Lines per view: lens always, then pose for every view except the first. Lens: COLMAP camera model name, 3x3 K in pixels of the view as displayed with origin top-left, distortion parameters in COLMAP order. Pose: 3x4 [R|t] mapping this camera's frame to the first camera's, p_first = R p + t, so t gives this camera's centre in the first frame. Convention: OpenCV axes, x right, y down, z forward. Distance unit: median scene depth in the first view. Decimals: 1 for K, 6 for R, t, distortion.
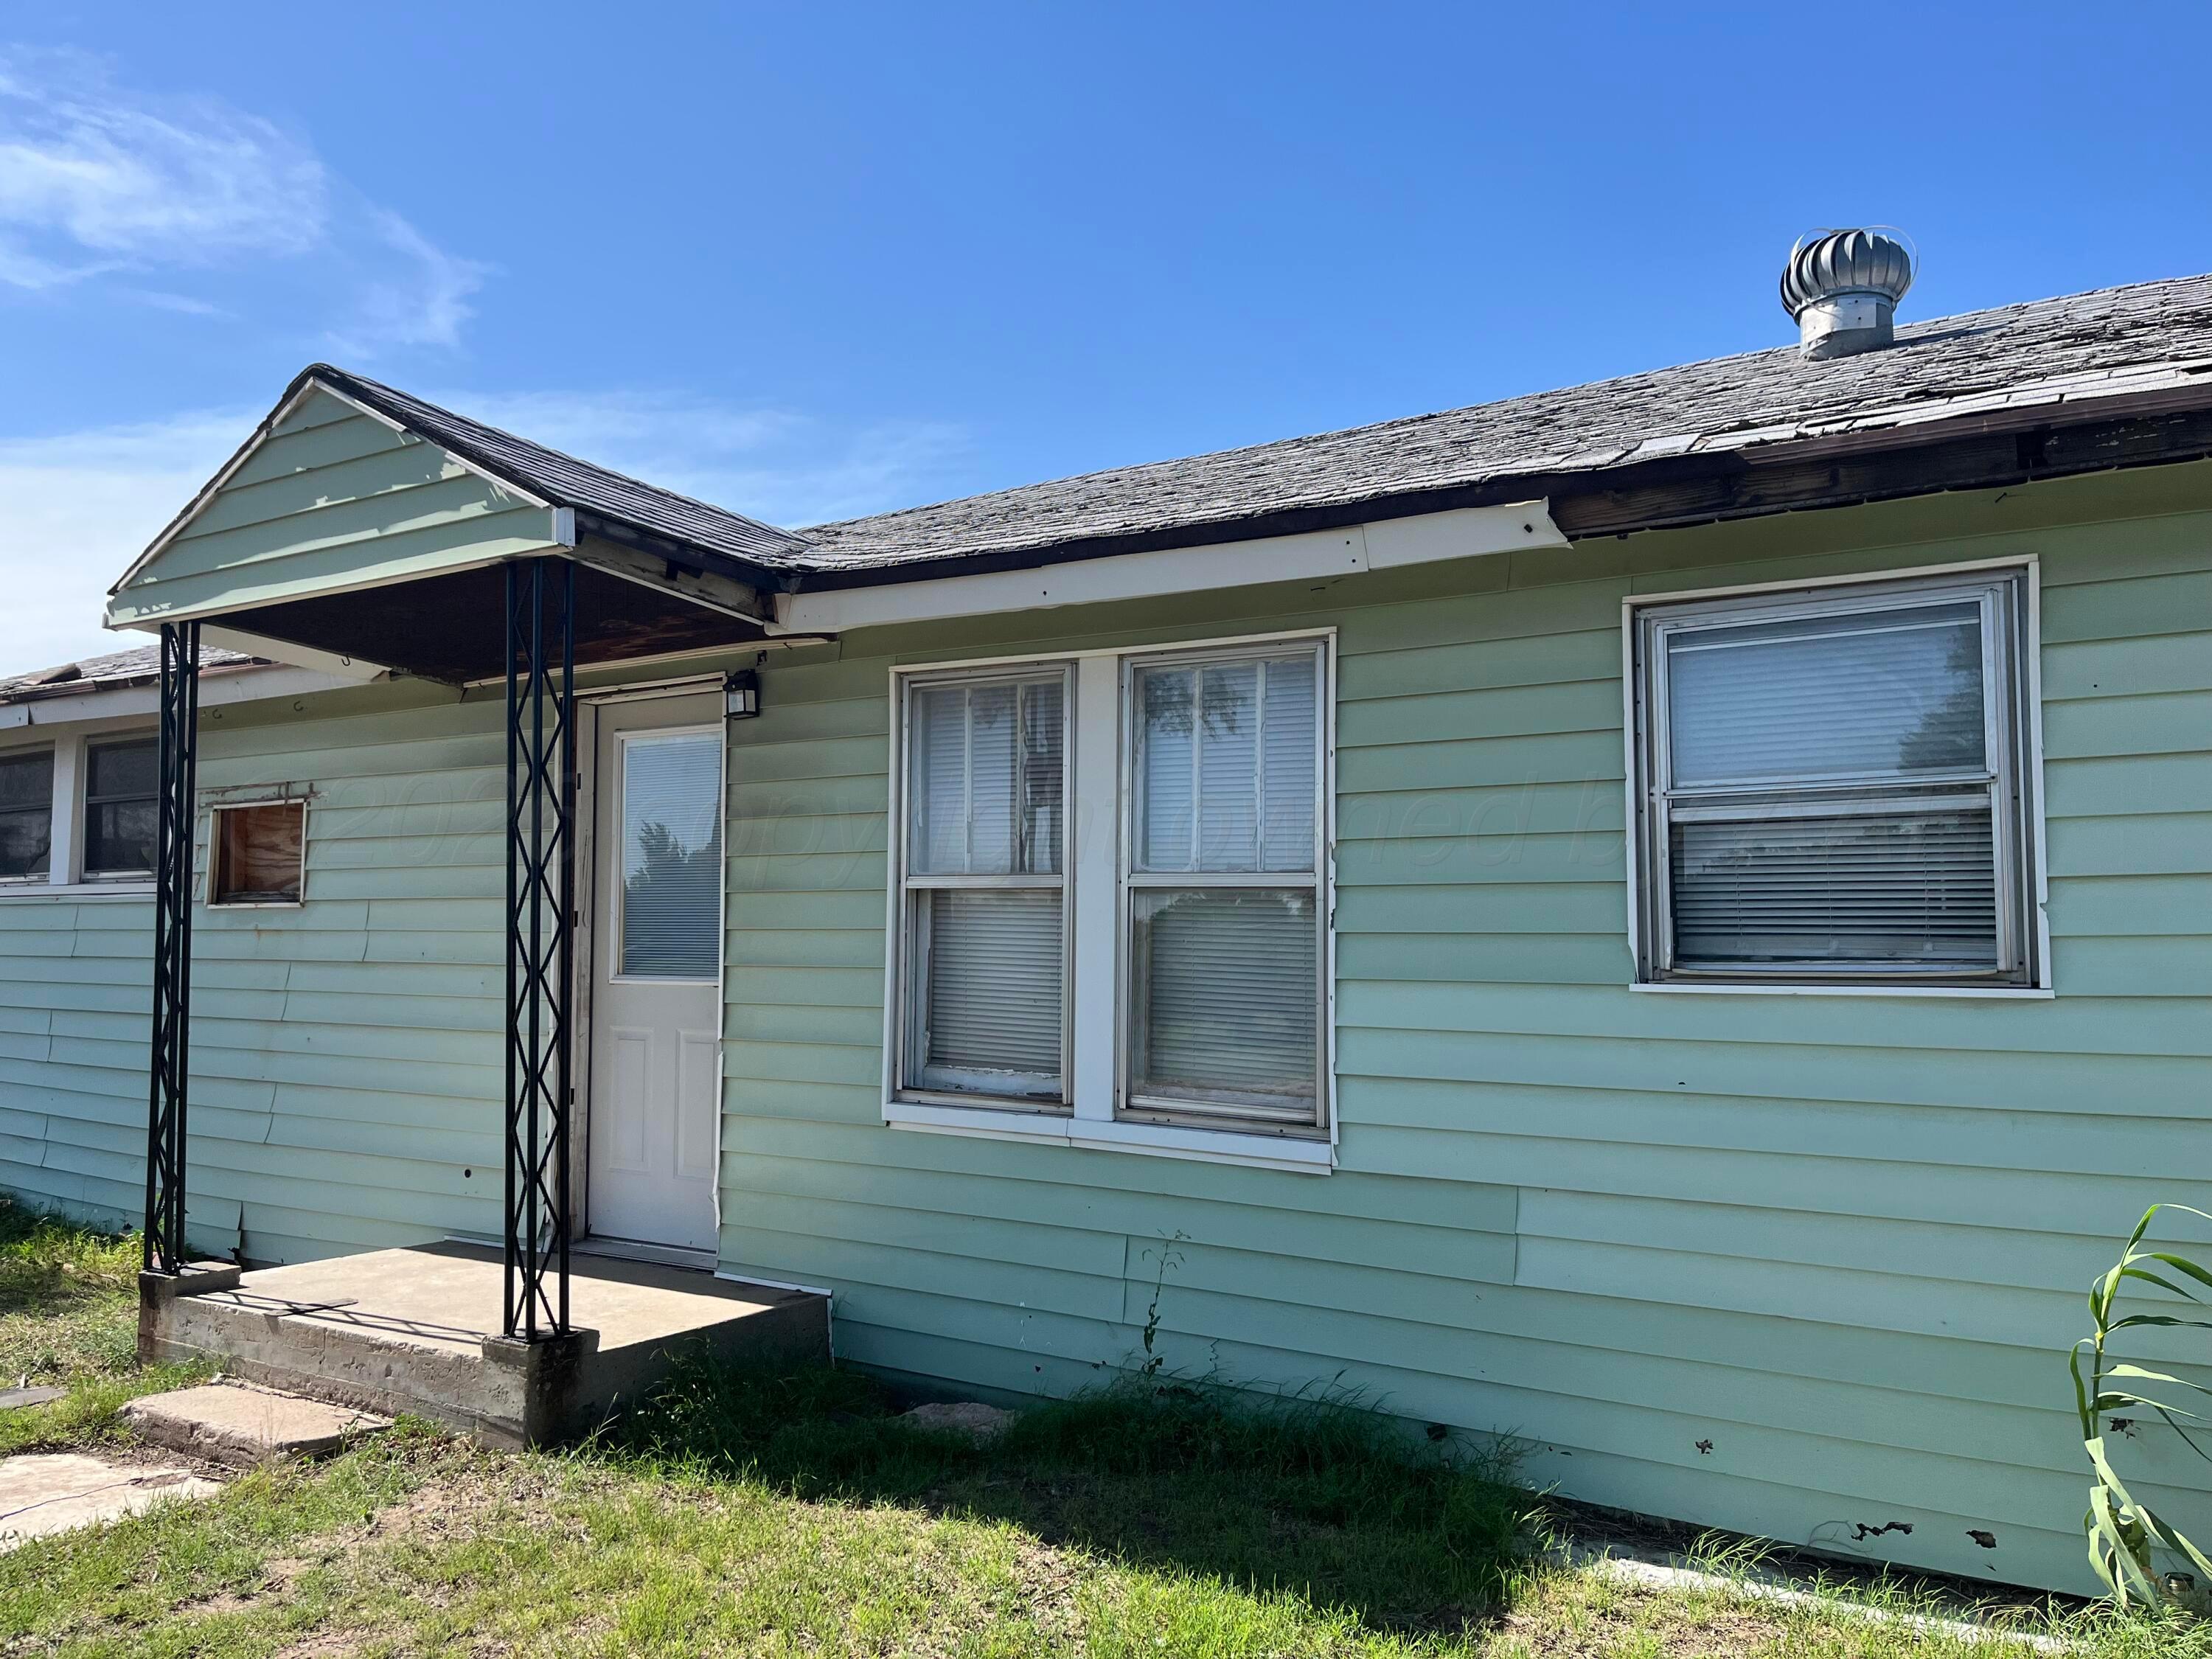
lens RADIAL K [[1693.3, 0, 1104.0], [0, 1693.3, 858.8], [0, 0, 1]] dist [0.077707, -0.098283]
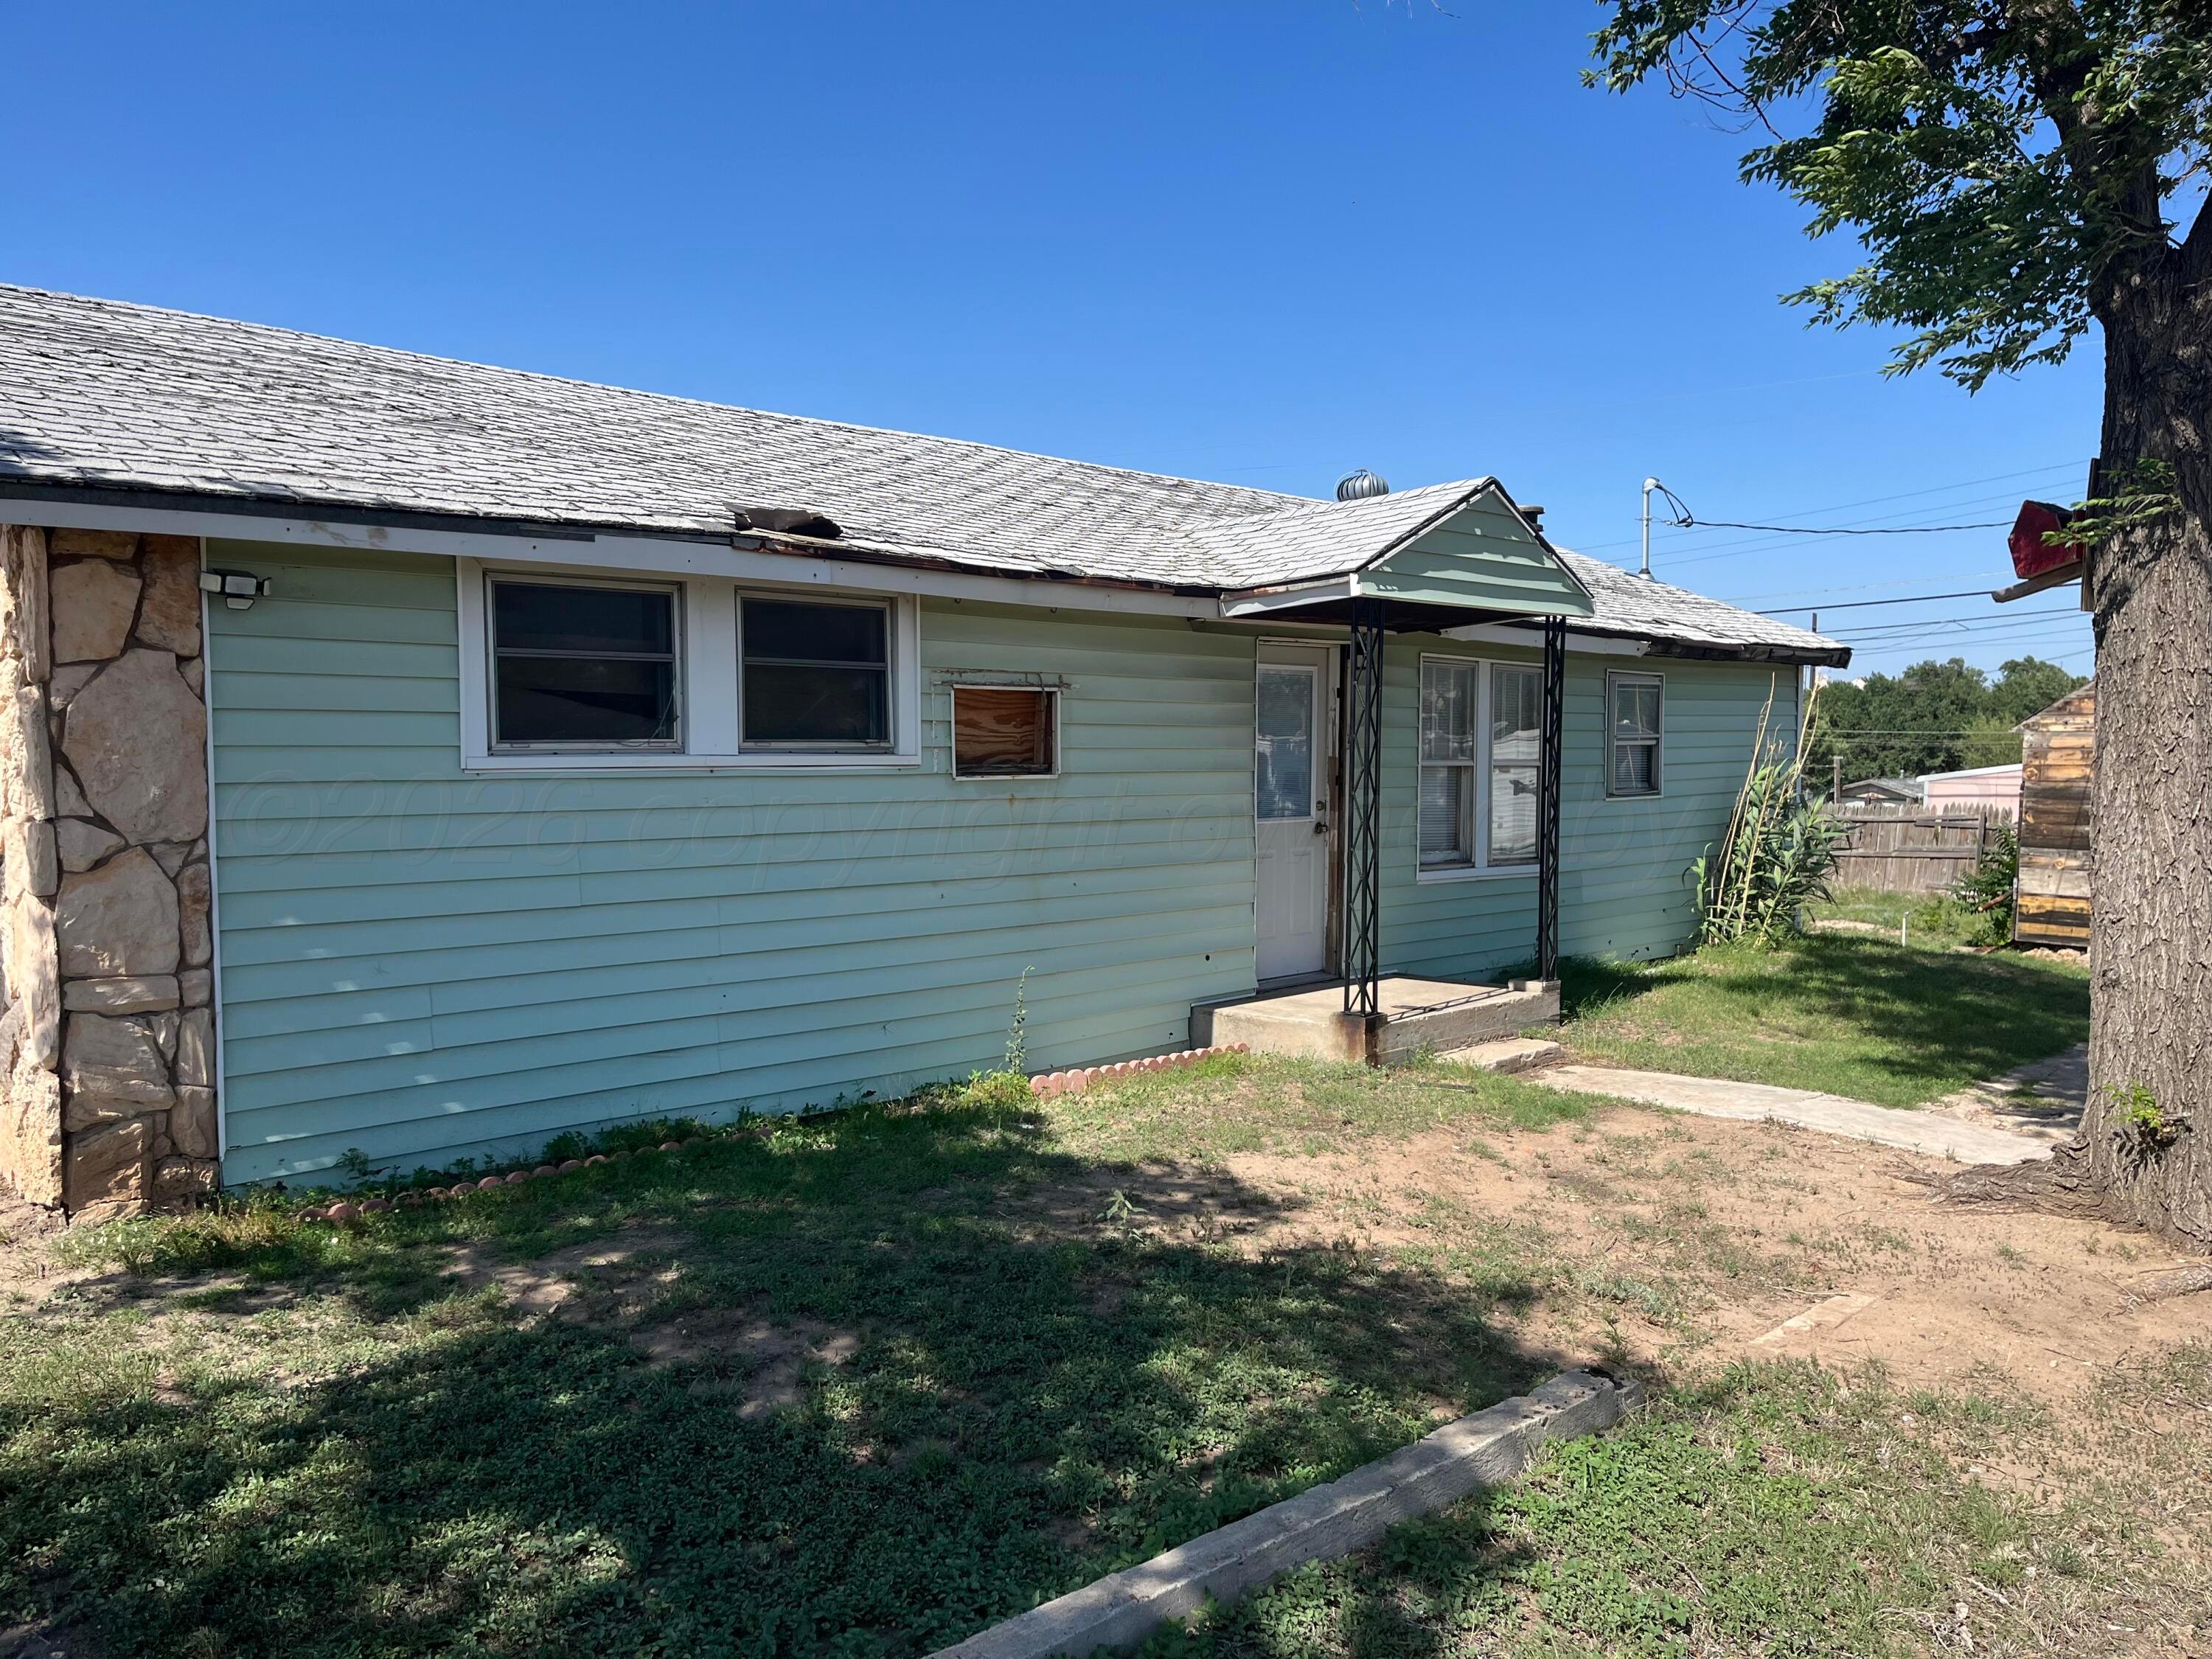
lens RADIAL K [[1693.3, 0, 1104.0], [0, 1693.3, 858.8], [0, 0, 1]] dist [0.077707, -0.098283]
pose [[0.197216, -0.085285, 0.976643, -1.627285], [-0.059280, 0.993349, 0.098715, -0.034885], [-0.978566, -0.077364, 0.190849, 0.731437]]
